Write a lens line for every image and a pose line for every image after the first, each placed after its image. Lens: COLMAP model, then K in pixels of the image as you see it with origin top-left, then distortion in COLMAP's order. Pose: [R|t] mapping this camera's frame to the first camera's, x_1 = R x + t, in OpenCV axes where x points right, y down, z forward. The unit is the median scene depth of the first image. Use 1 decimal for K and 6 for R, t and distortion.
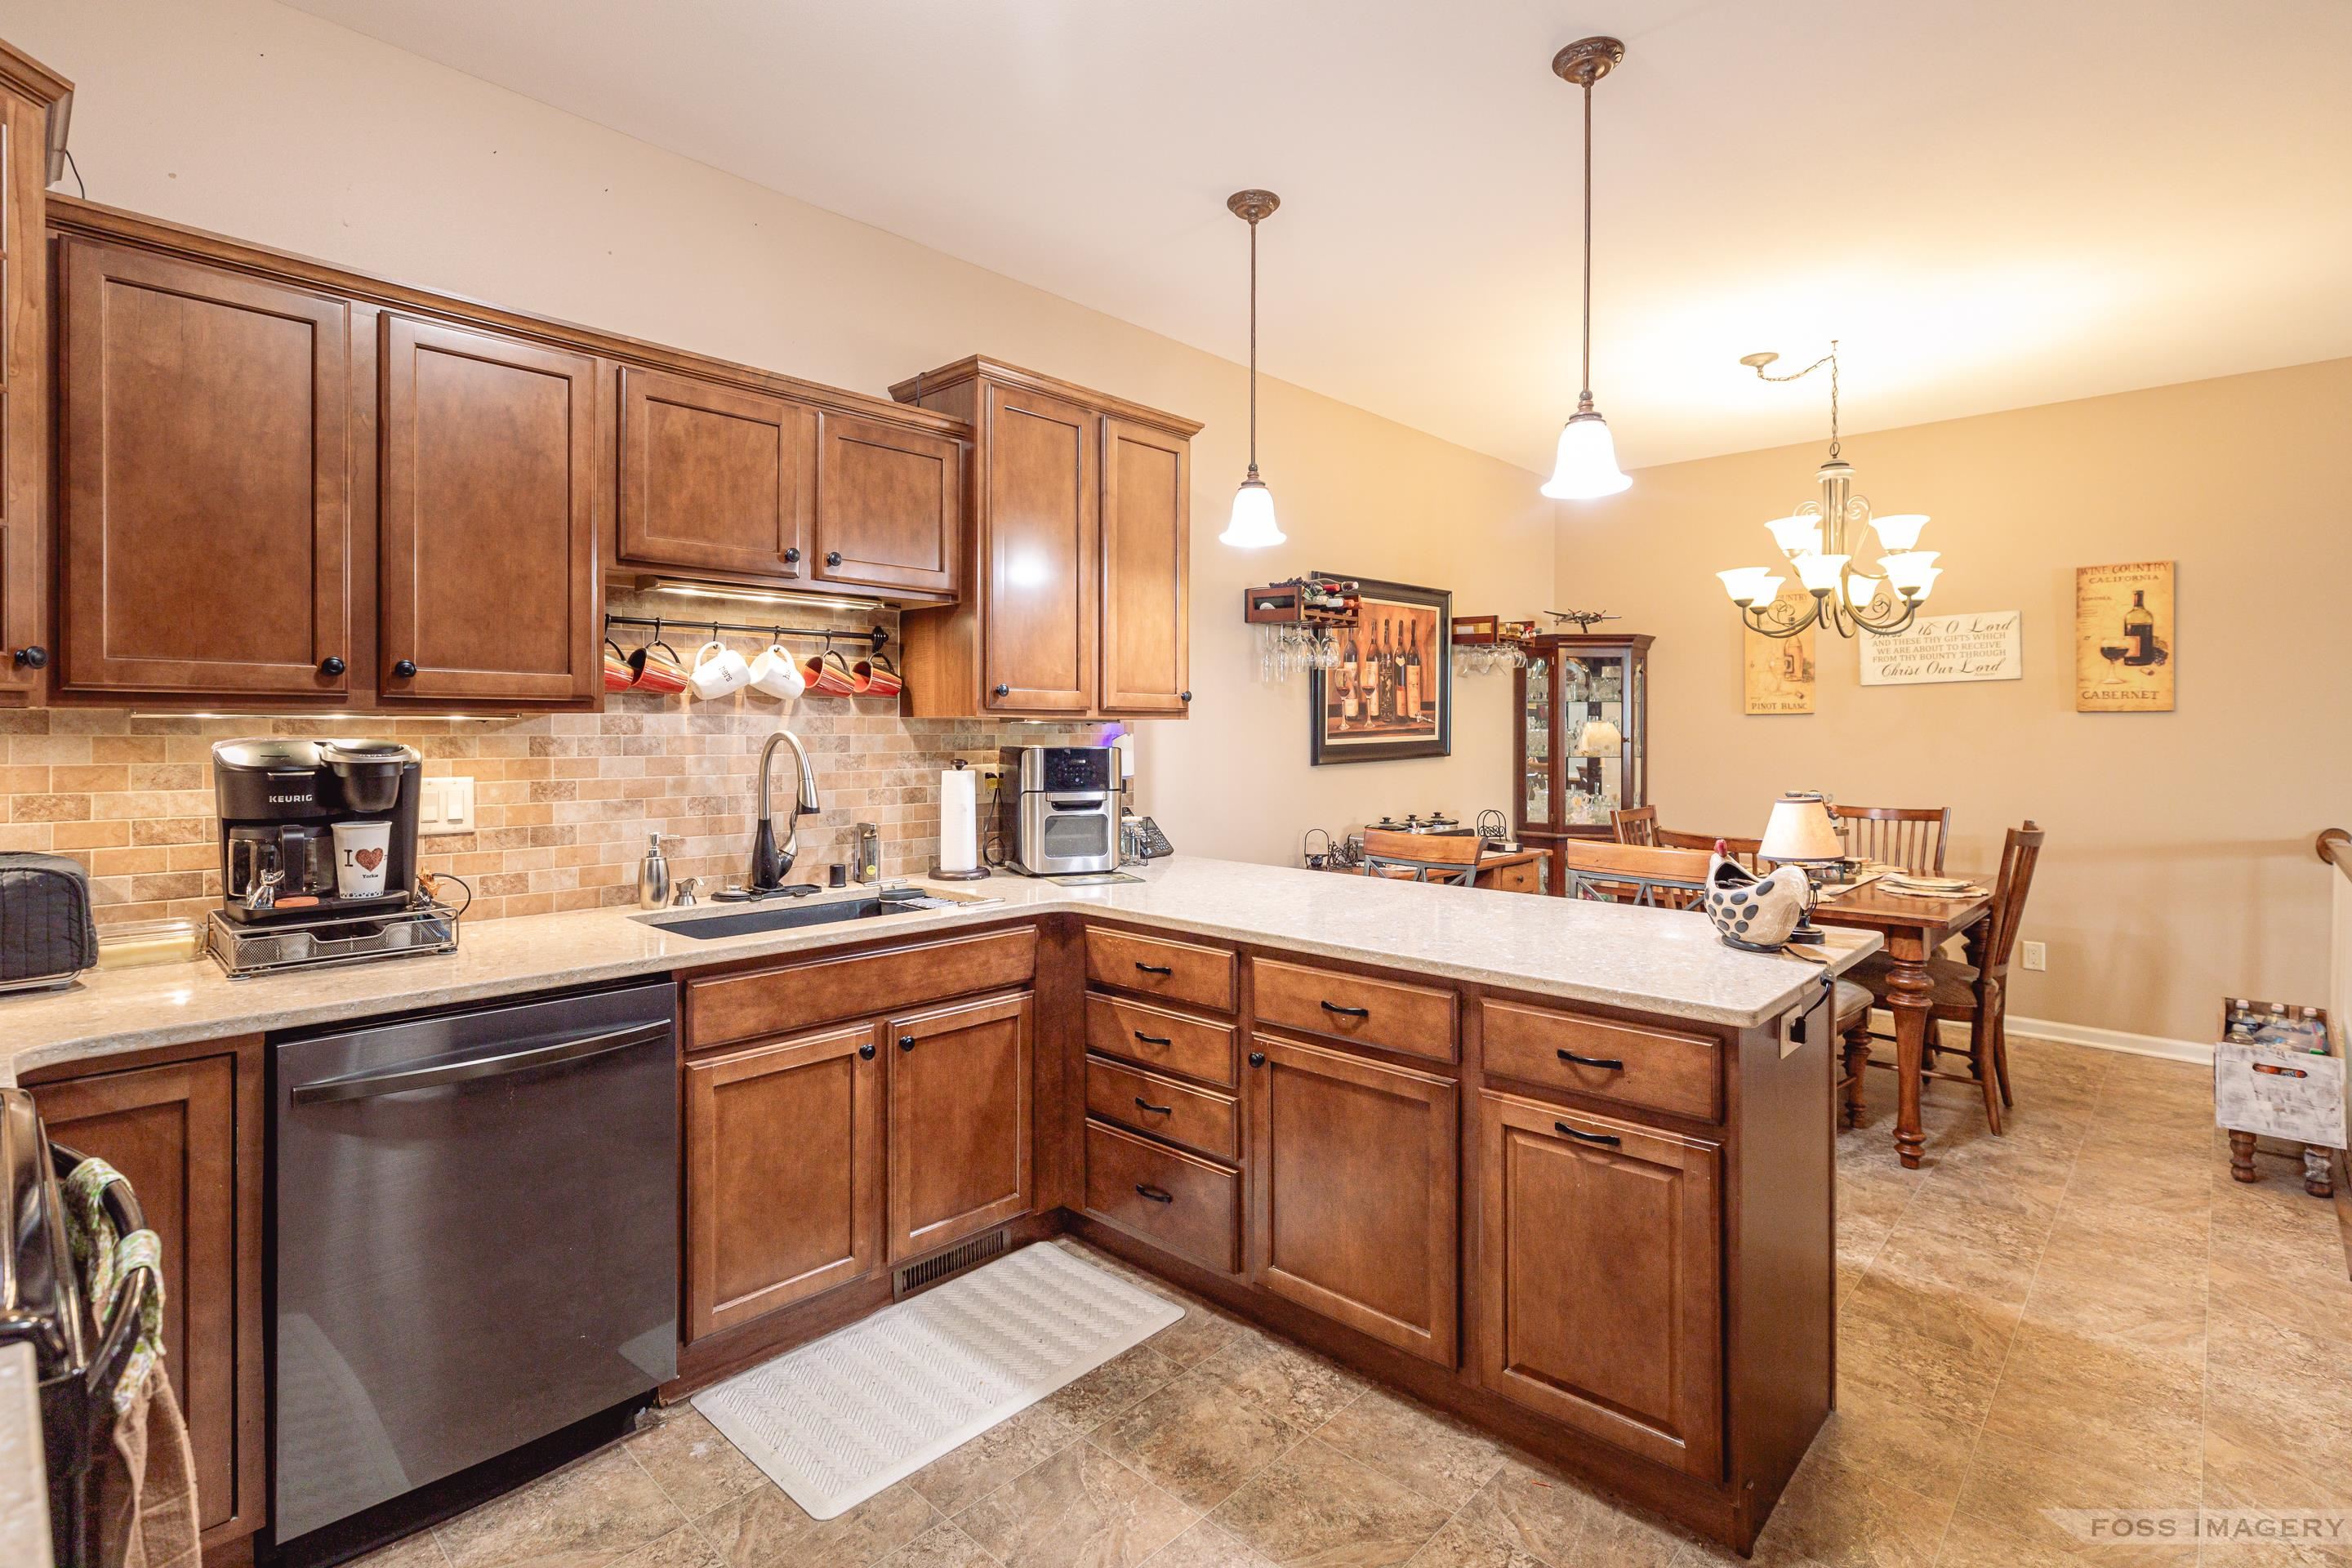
lens RADIAL K [[1112.3, 0, 1177.9], [0, 1112.3, 726.8], [0, 0, 1]] dist [0.000730, -0.000957]
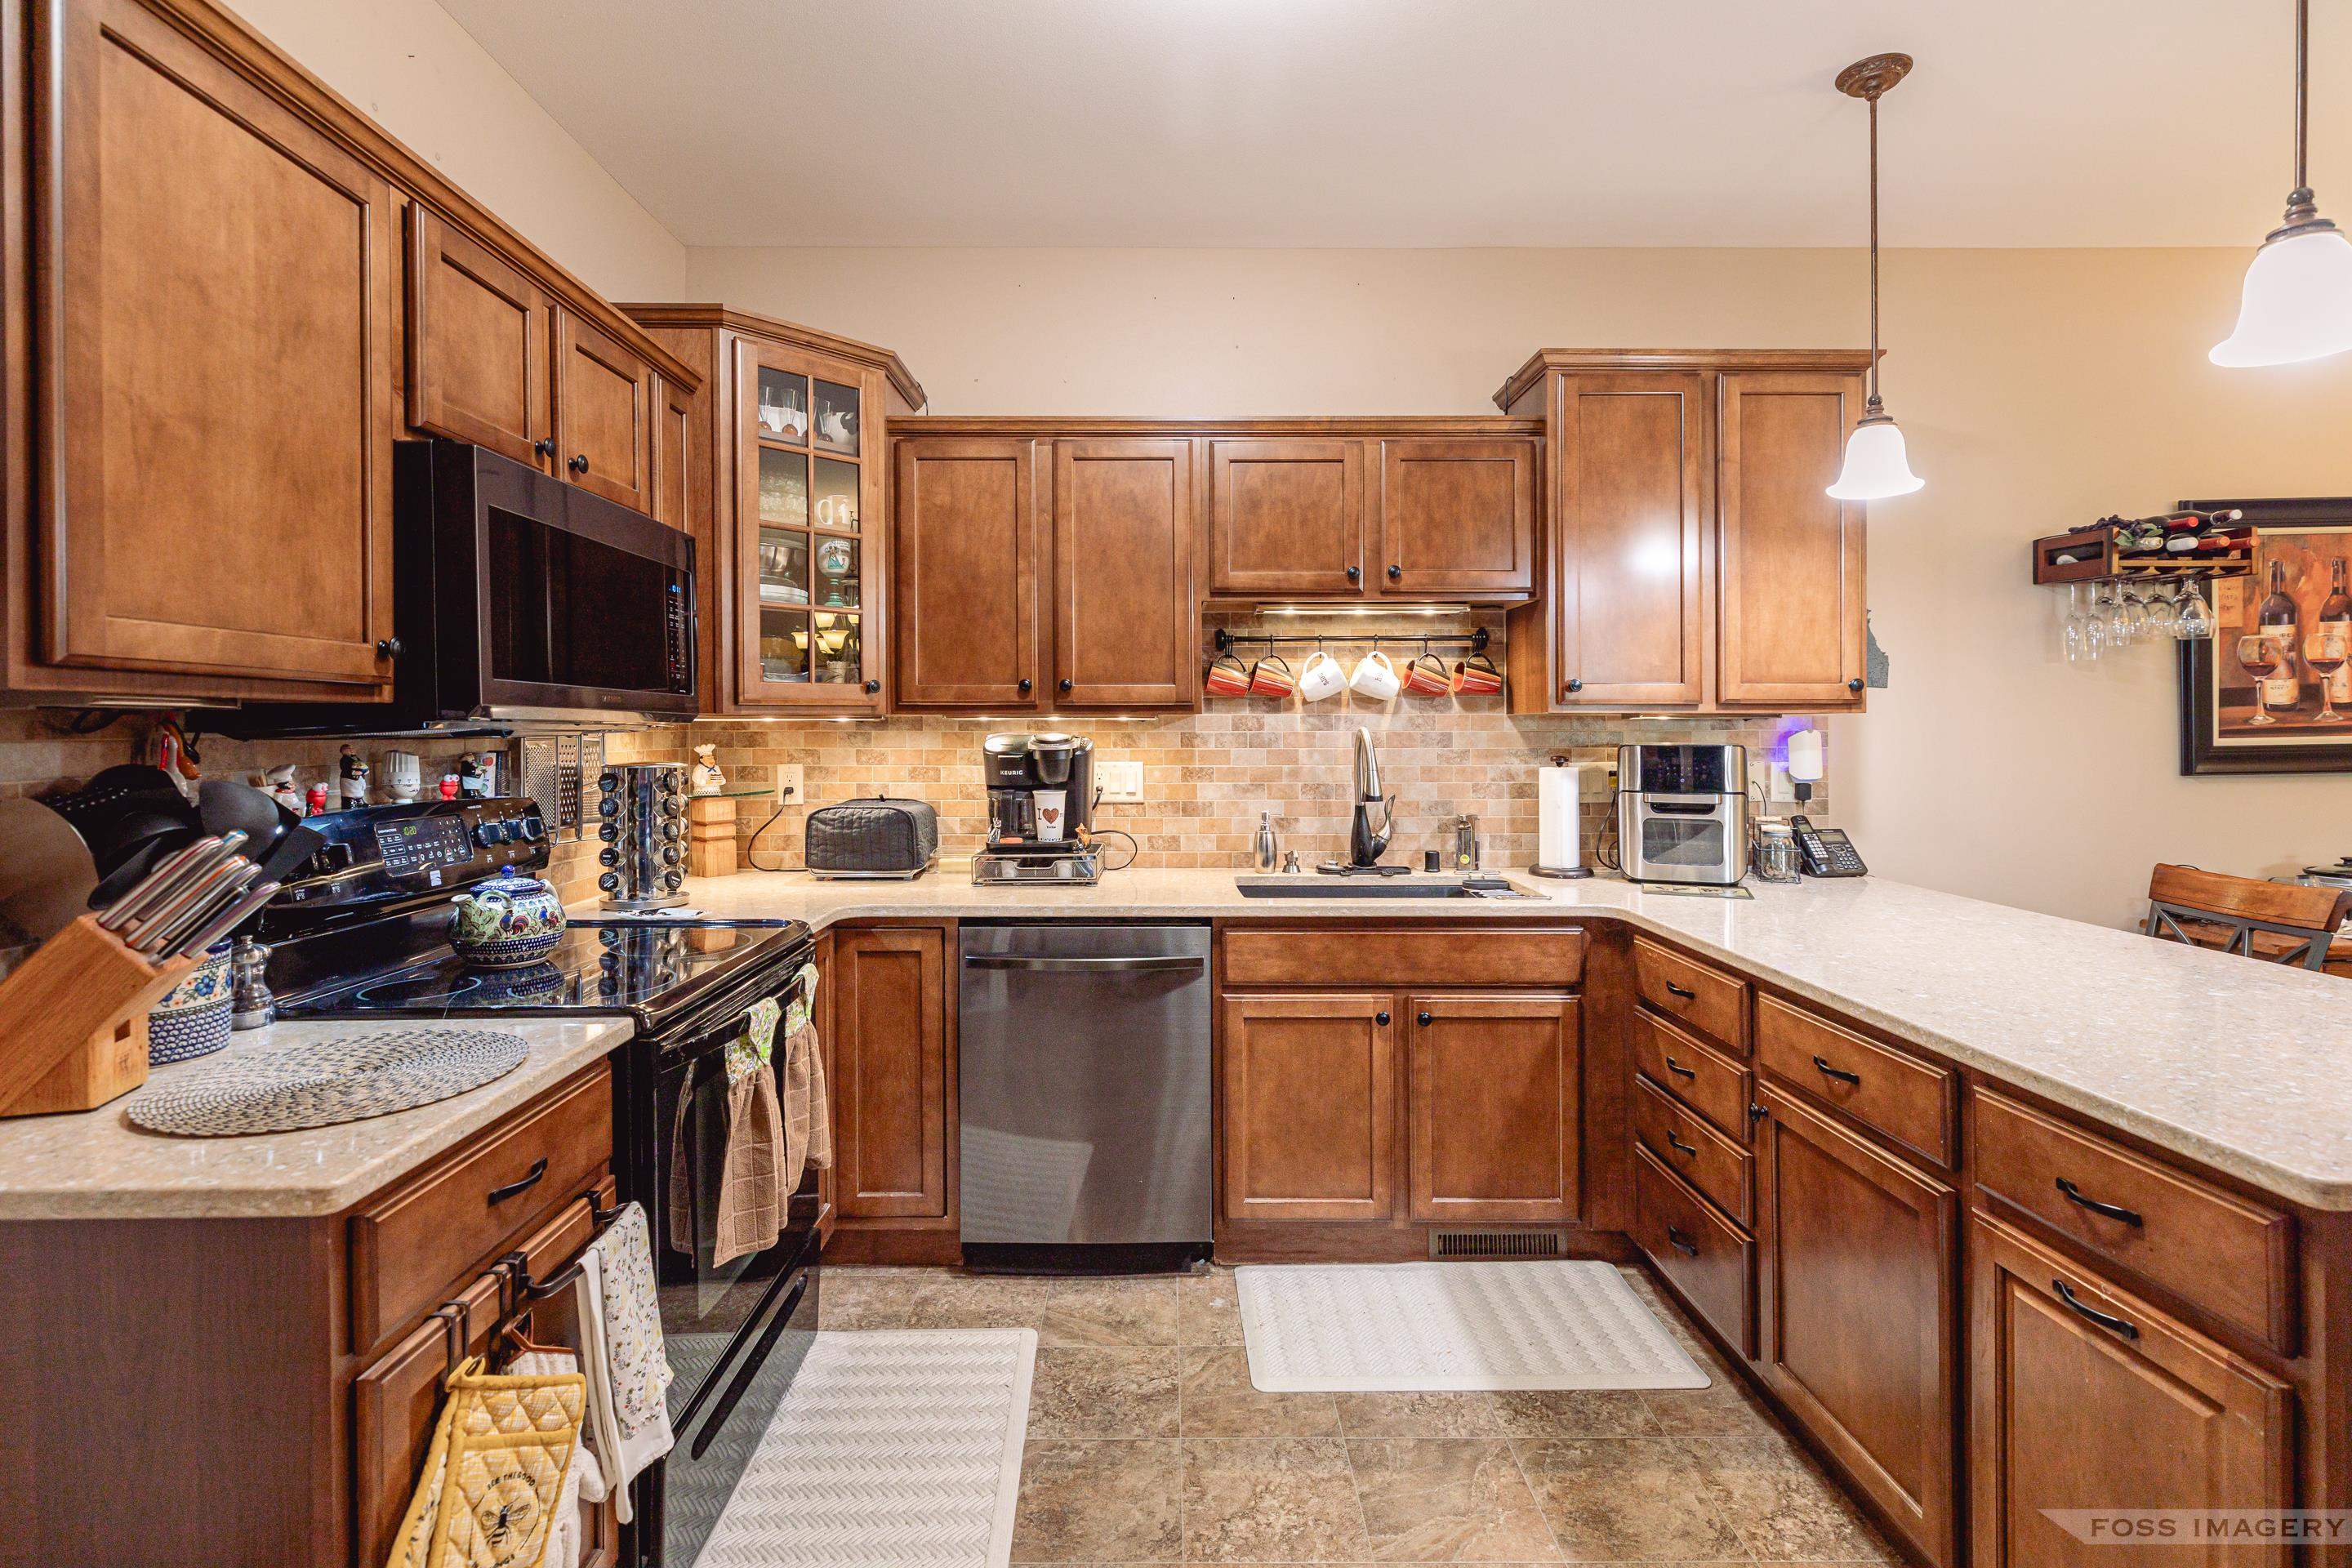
lens RADIAL K [[1112.3, 0, 1177.9], [0, 1112.3, 726.8], [0, 0, 1]] dist [0.000730, -0.000957]
pose [[0.689196, -0.003520, -0.724566, 0.359250], [0.004741, 0.999989, -0.000349, 0.002470], [0.724559, -0.003195, 0.689205, 0.087921]]
